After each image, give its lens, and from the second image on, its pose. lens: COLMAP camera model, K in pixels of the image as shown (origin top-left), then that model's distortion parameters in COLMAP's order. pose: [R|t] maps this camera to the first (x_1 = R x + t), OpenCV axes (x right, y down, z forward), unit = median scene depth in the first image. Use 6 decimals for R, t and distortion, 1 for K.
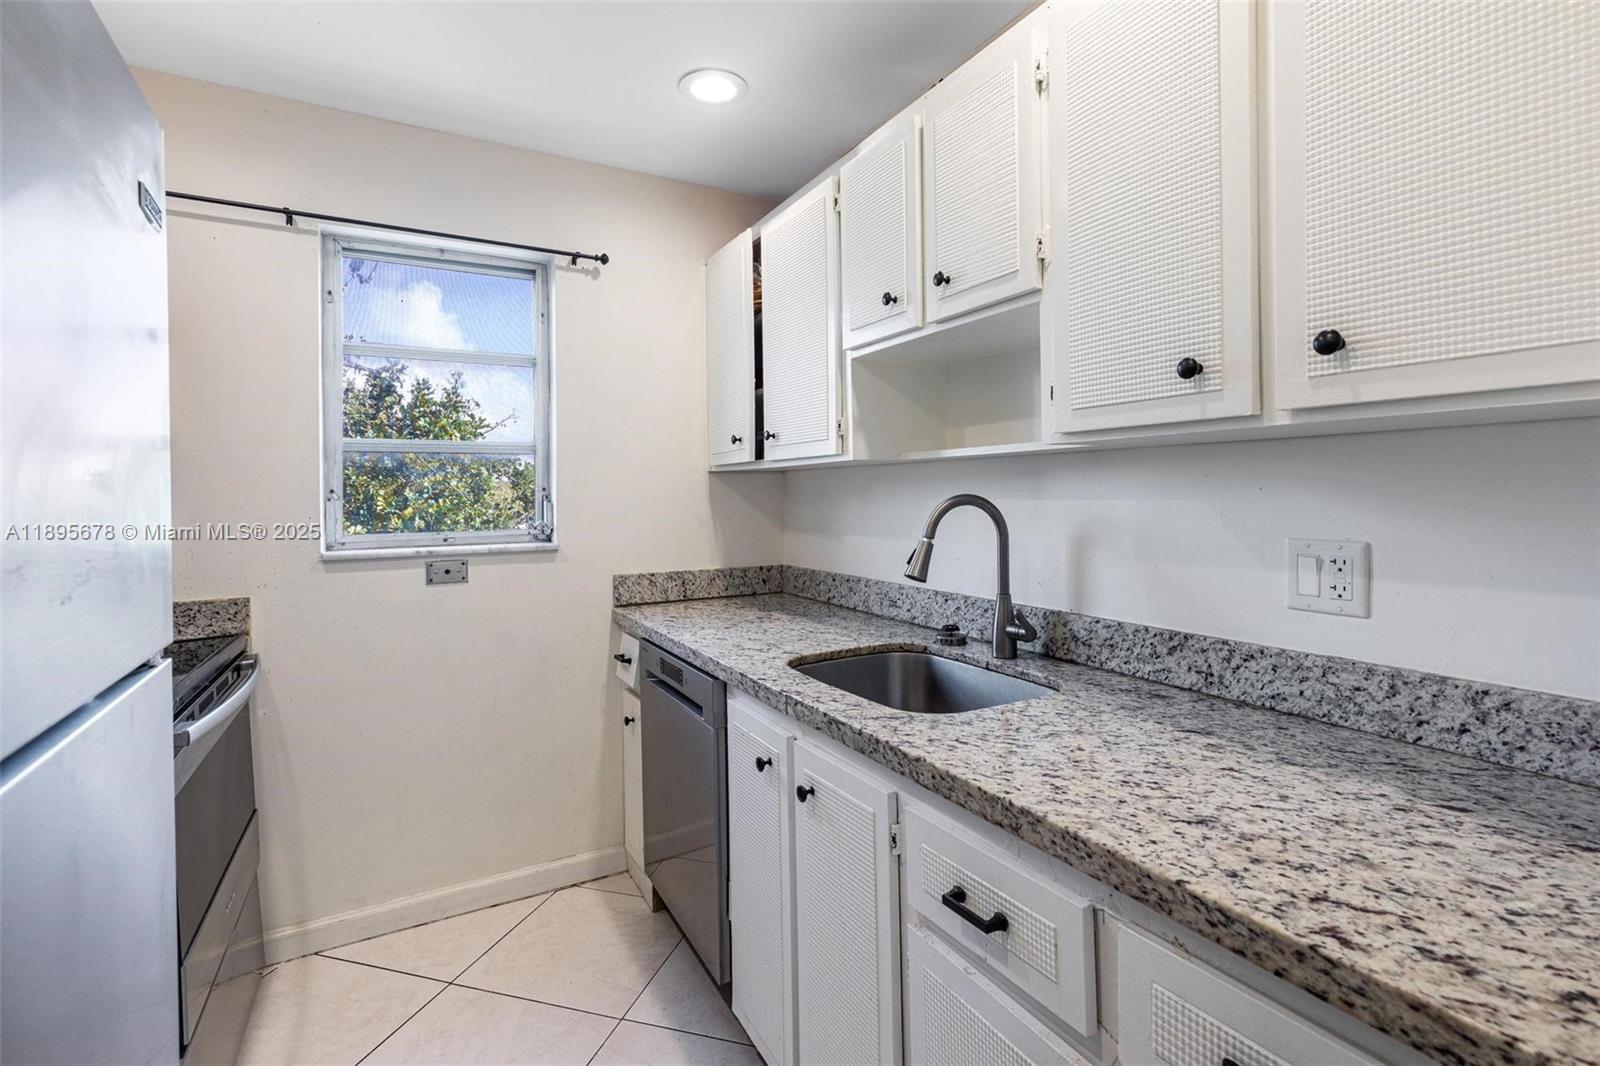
lens RADIAL K [[727.8, 0, 779.7], [0, 727.8, 494.0], [0, 0, 1]] dist [0.003873, -0.002876]
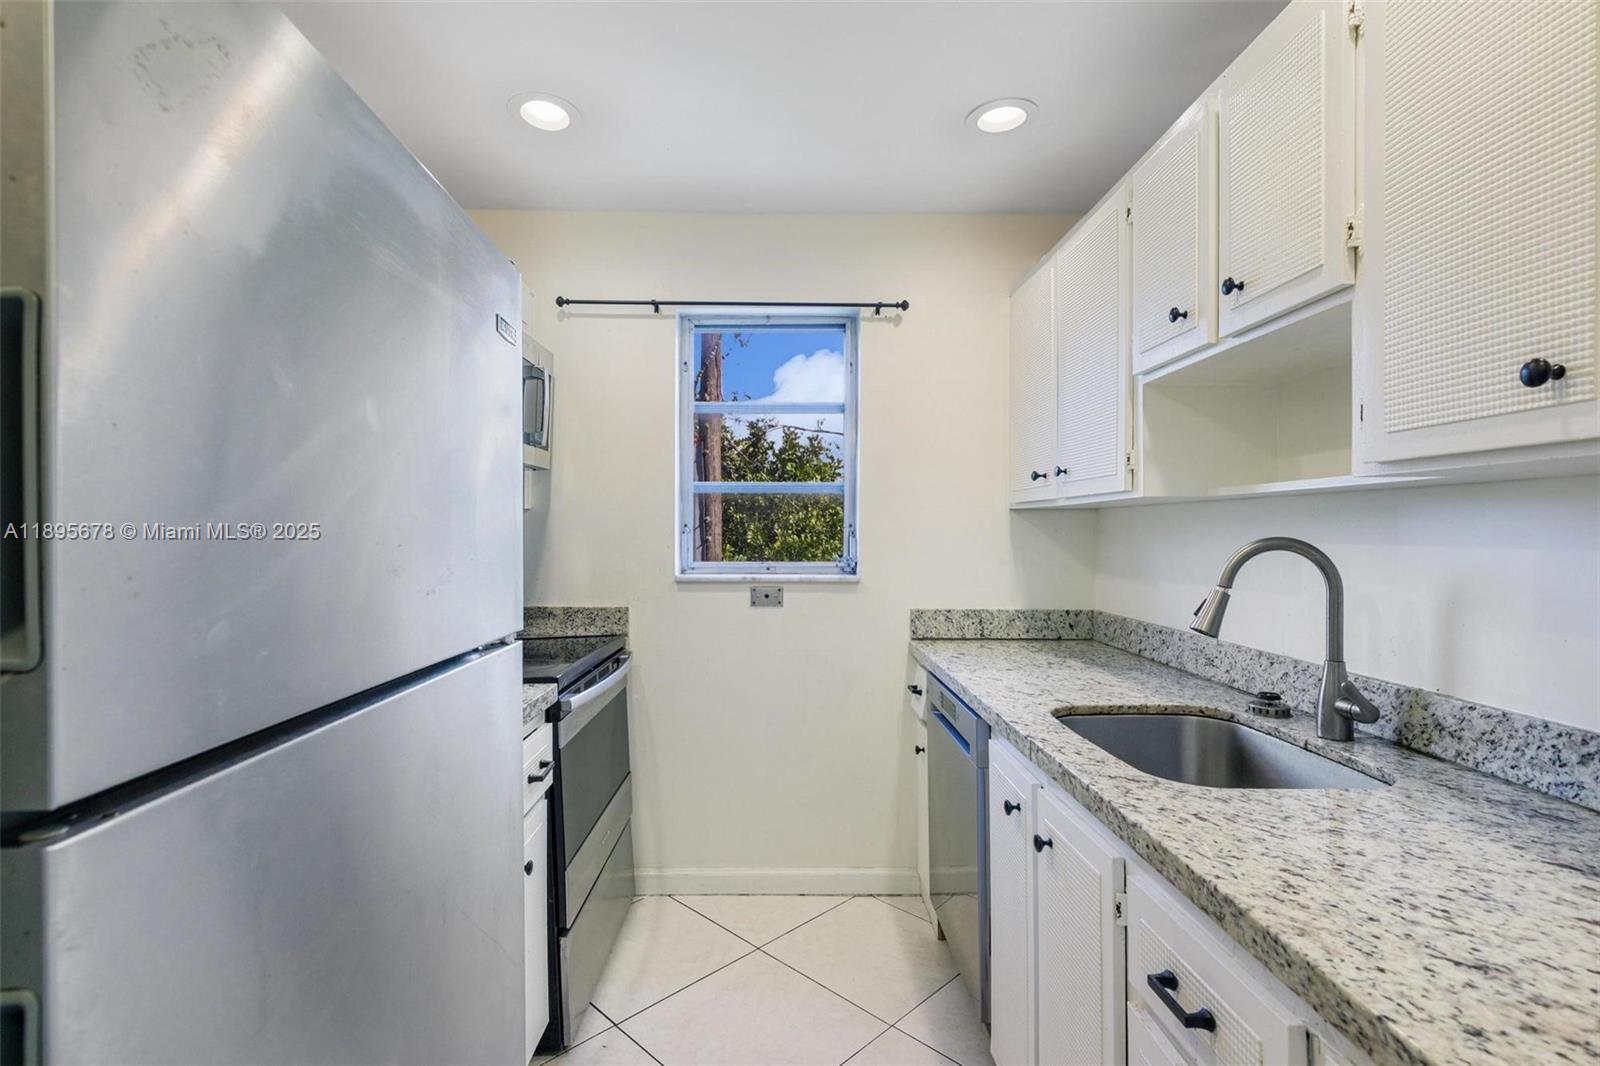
lens RADIAL K [[727.8, 0, 771.1], [0, 727.8, 539.5], [0, 0, 1]] dist [0.003873, -0.002876]
pose [[0.879412, 0.020233, -0.475632, 0.139173], [-0.014719, 0.999774, 0.015315, -0.001409], [0.475834, -0.006468, 0.879511, -0.015061]]
